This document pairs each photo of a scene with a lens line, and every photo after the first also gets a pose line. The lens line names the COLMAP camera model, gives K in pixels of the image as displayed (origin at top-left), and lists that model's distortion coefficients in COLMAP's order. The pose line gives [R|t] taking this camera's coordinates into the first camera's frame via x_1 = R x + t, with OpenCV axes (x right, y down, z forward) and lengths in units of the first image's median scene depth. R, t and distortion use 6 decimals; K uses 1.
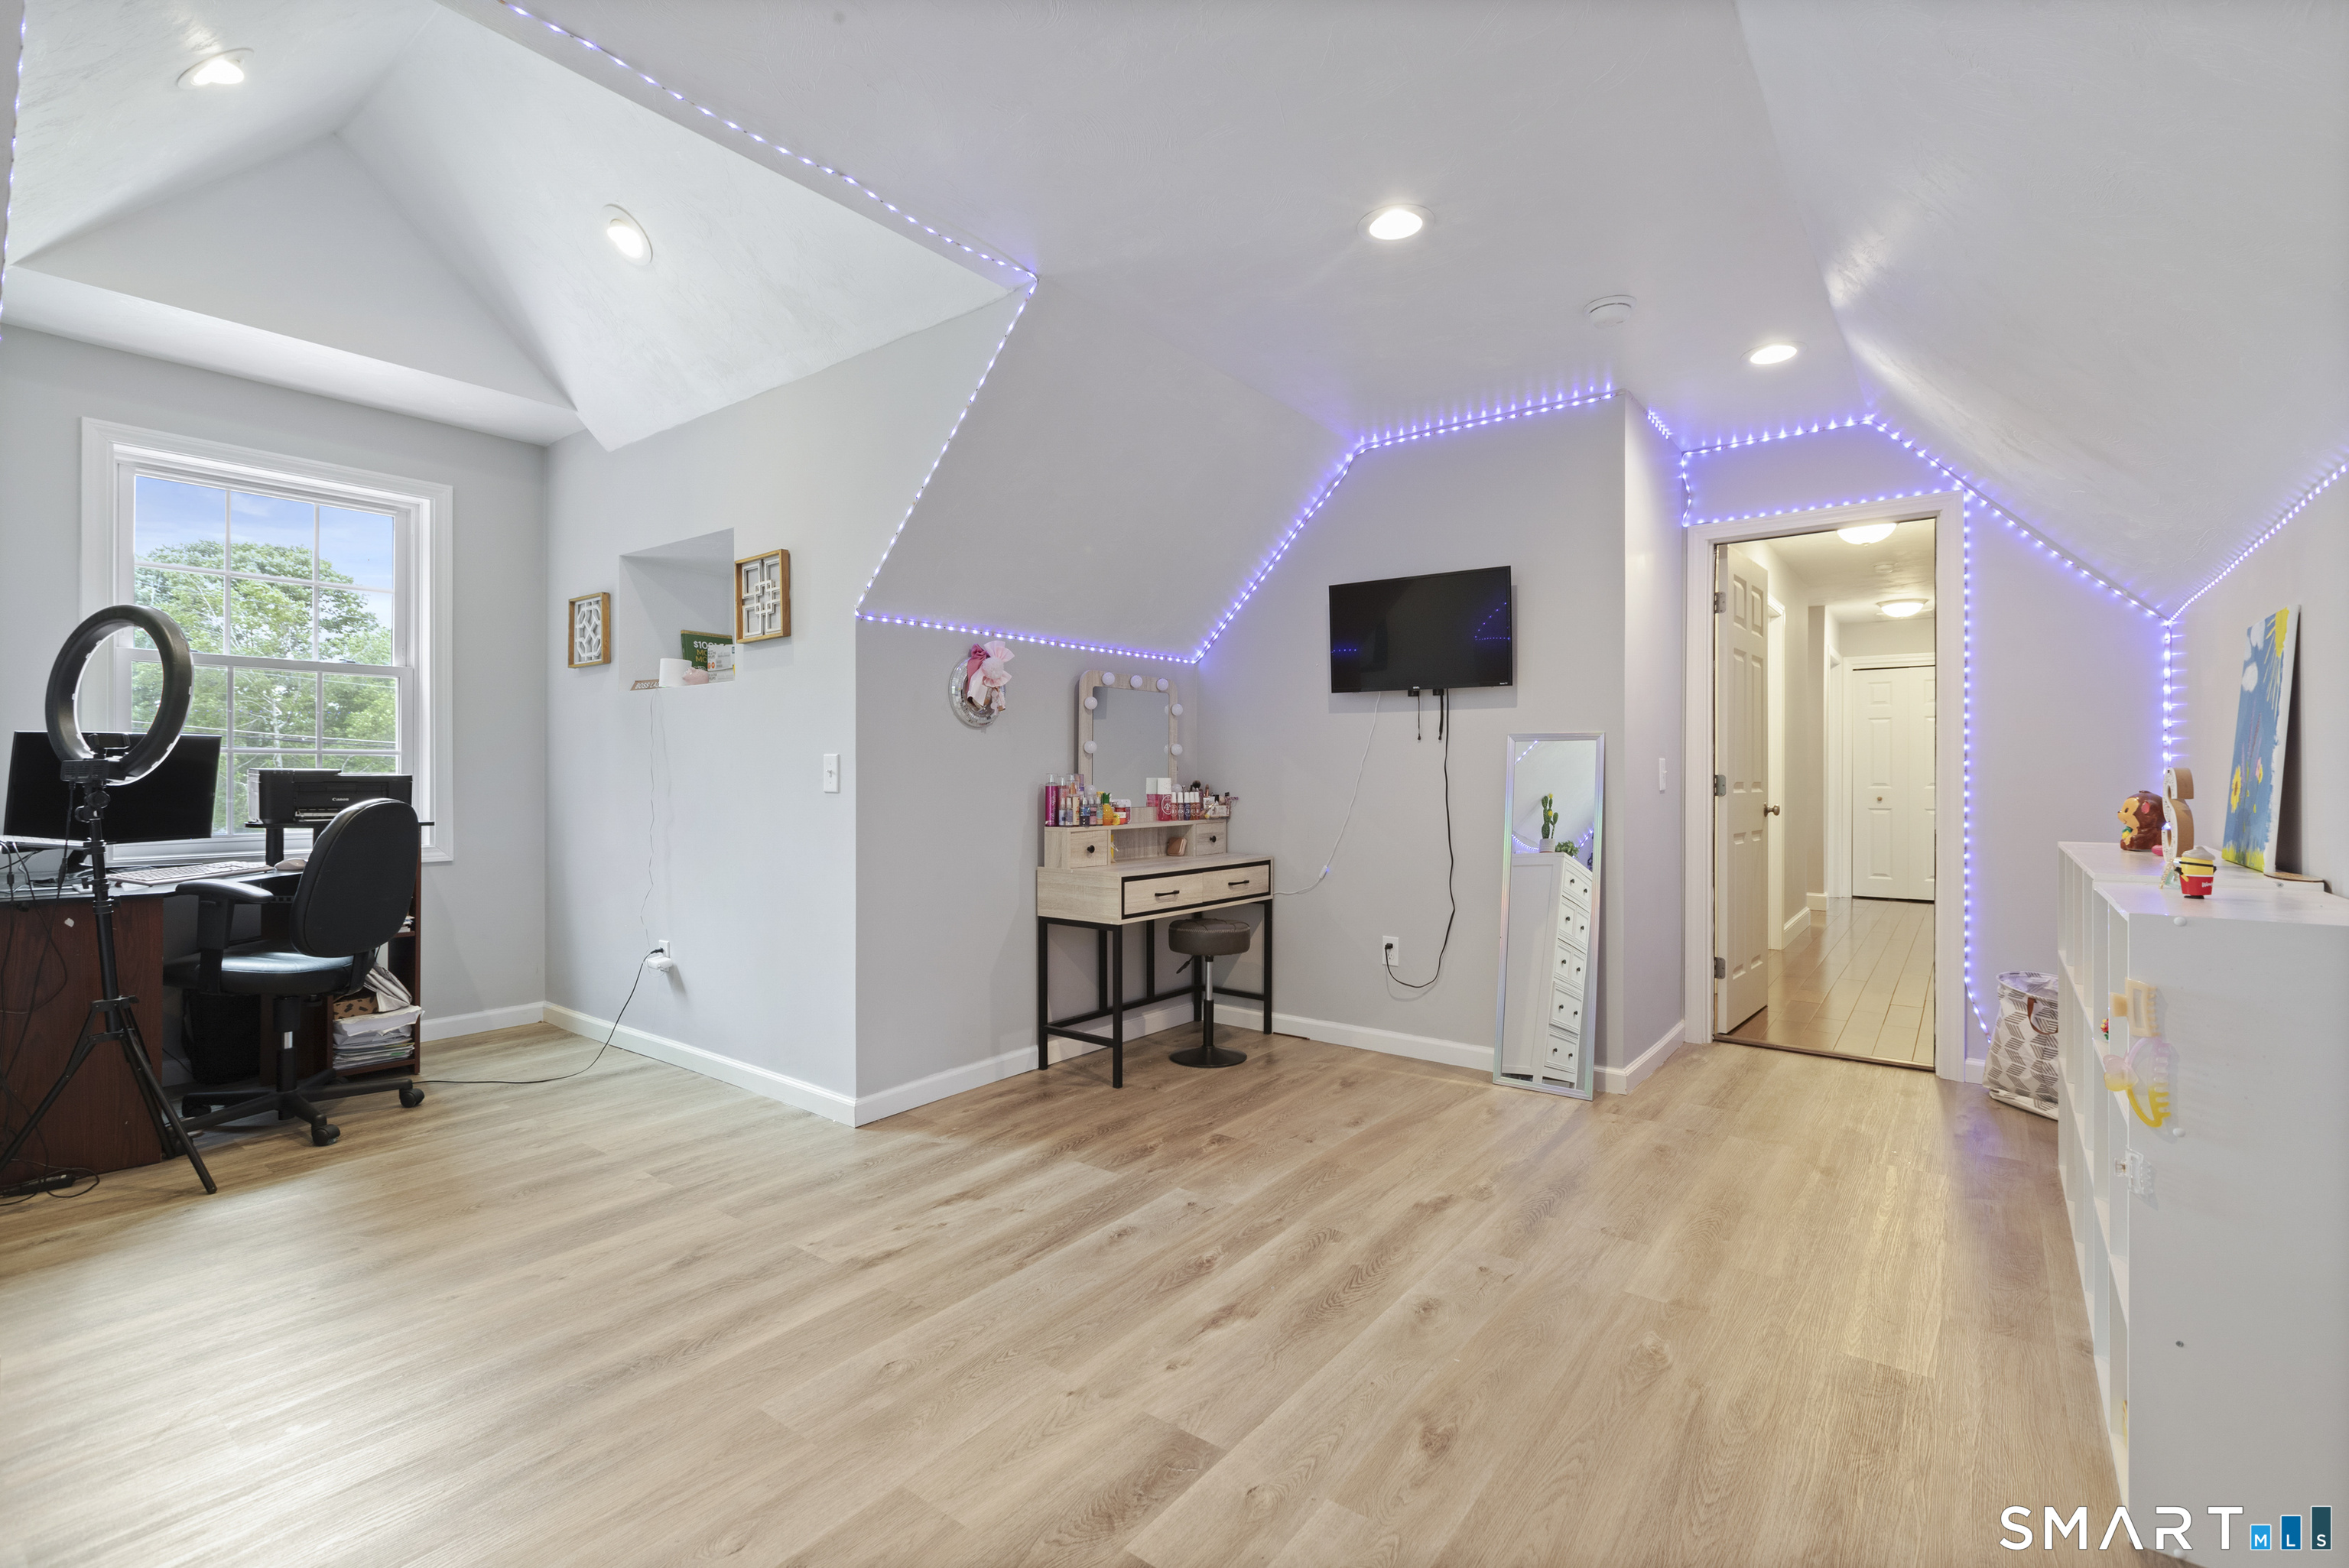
lens RADIAL K [[1062.8, 0, 1165.1], [0, 1062.8, 772.0], [0, 0, 1]] dist [-0.002278, -0.000362]
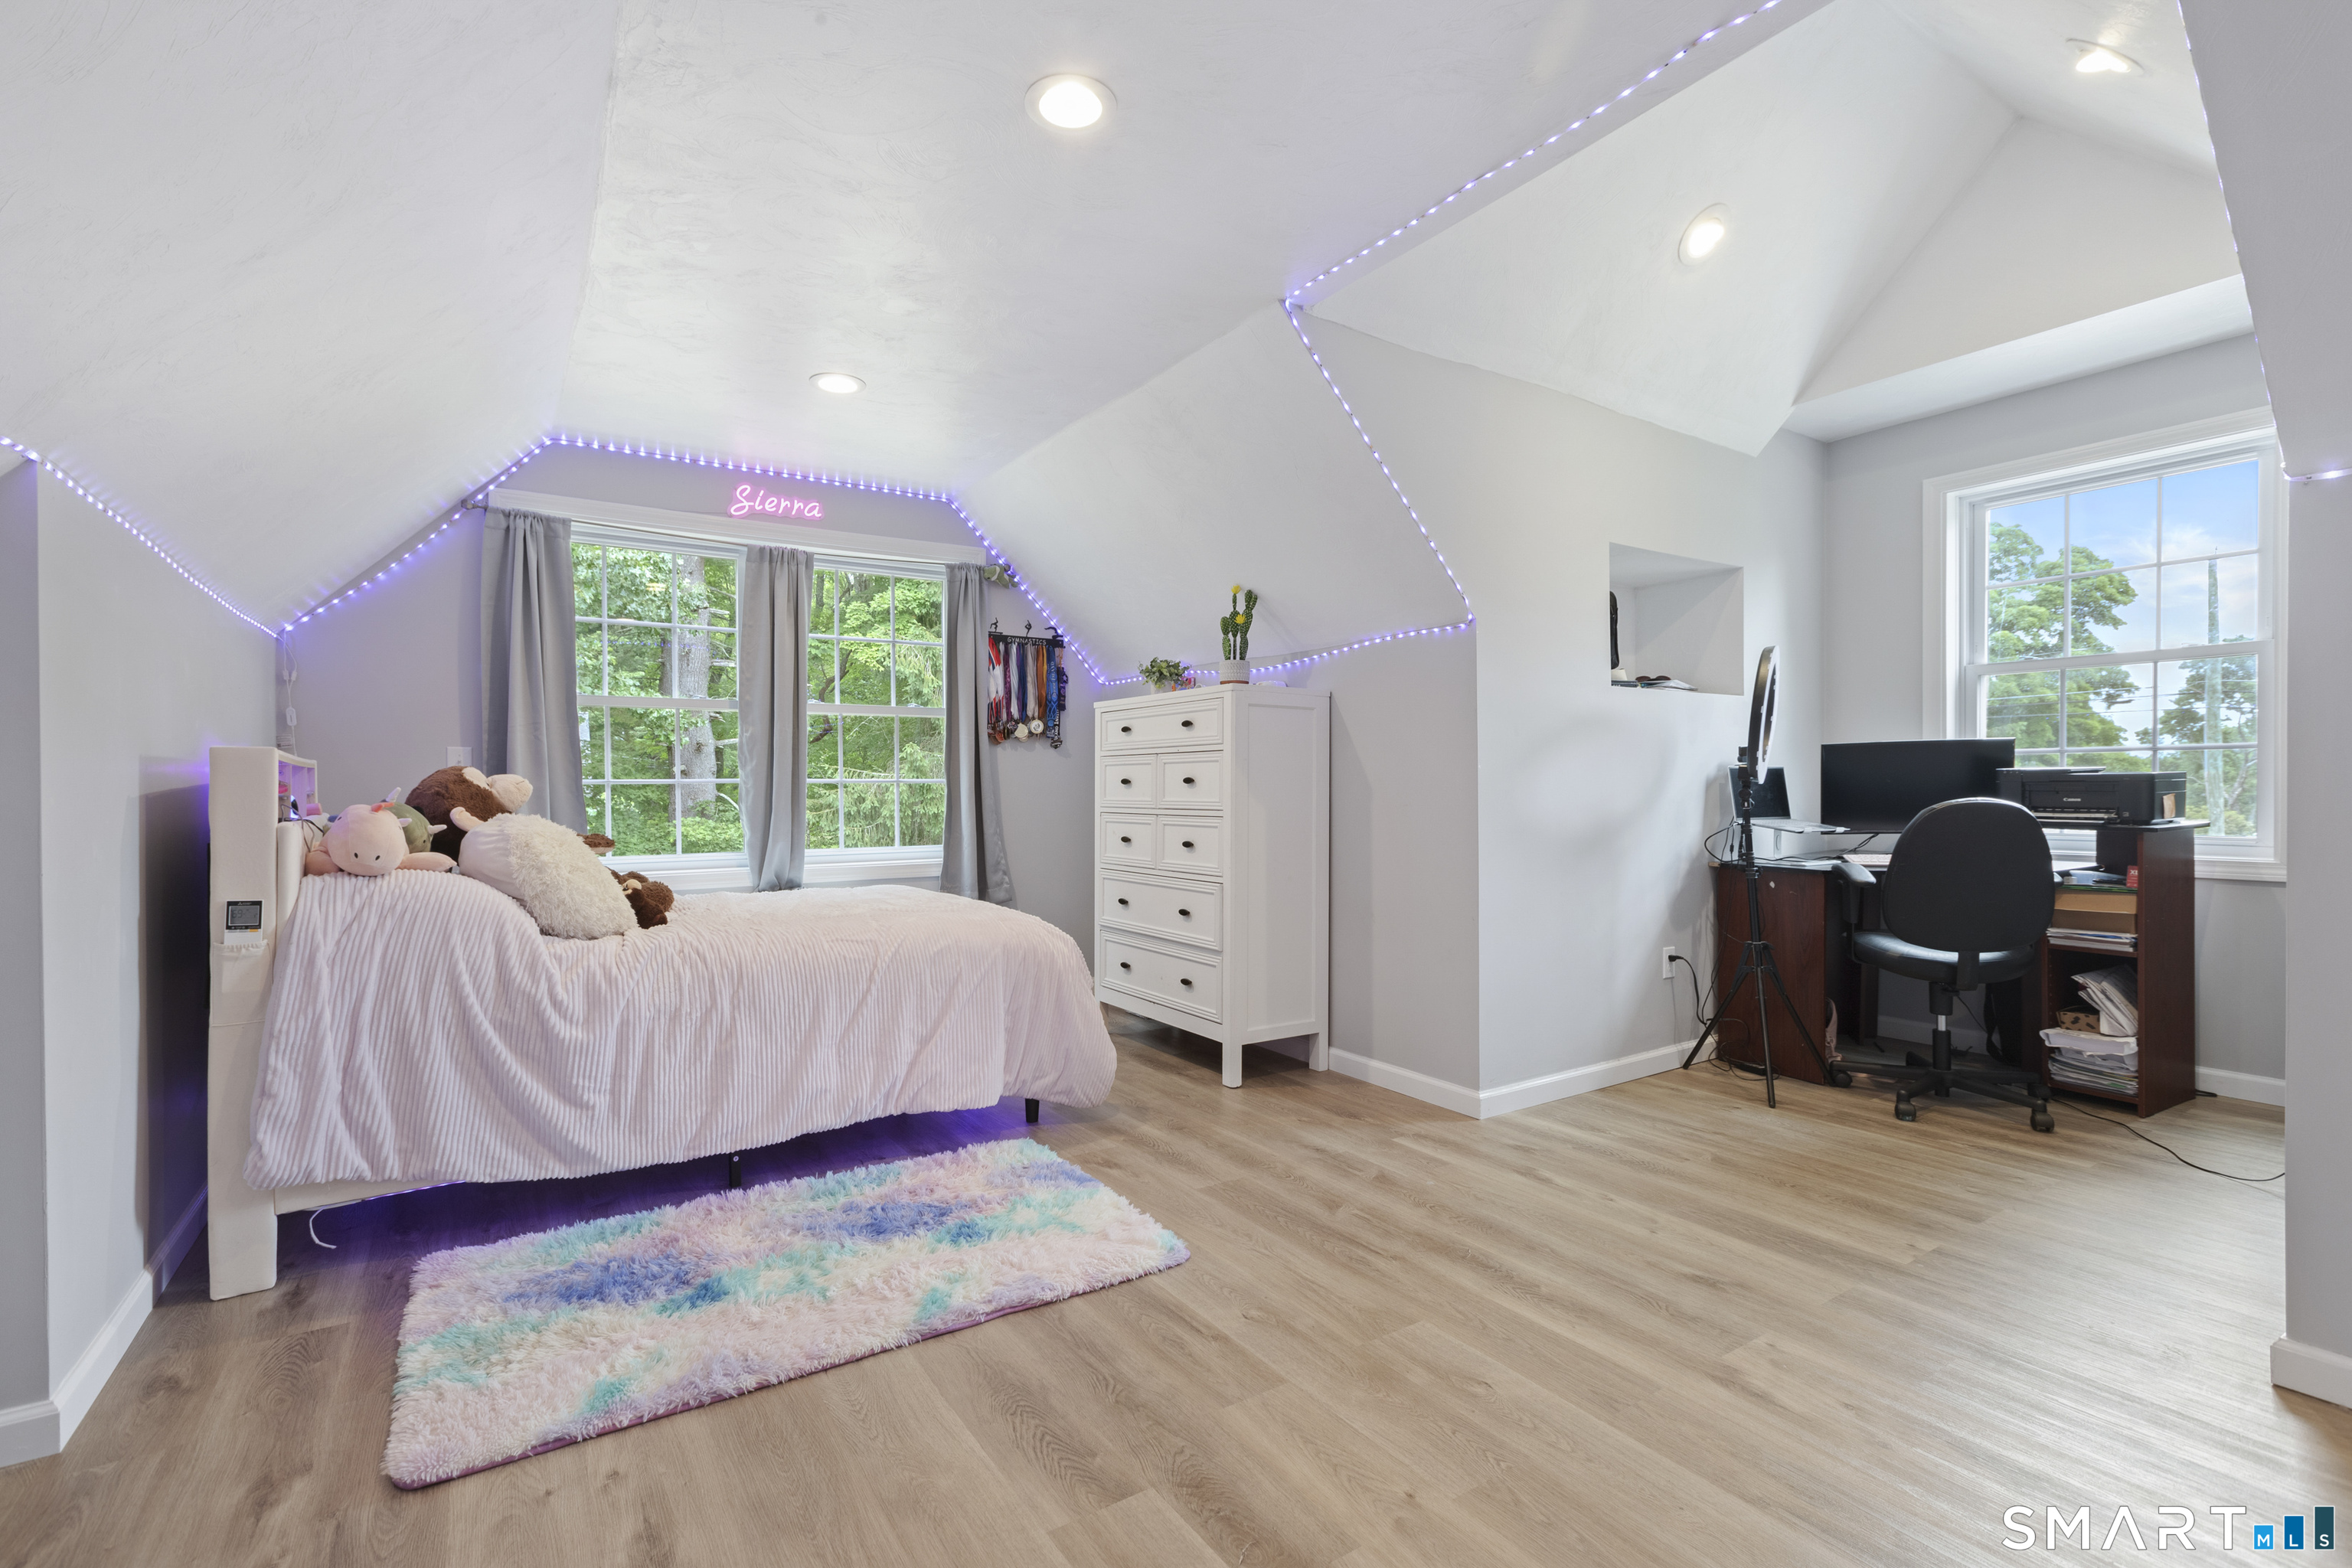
lens RADIAL K [[1064.2, 0, 1170.0], [0, 1064.2, 794.2], [0, 0, 1]] dist [-0.002278, -0.000362]
pose [[-0.341886, 0.008591, -0.939702, 0.584471], [0.007414, 0.999952, 0.006445, 0.013709], [0.939712, -0.004763, -0.341933, 0.844825]]
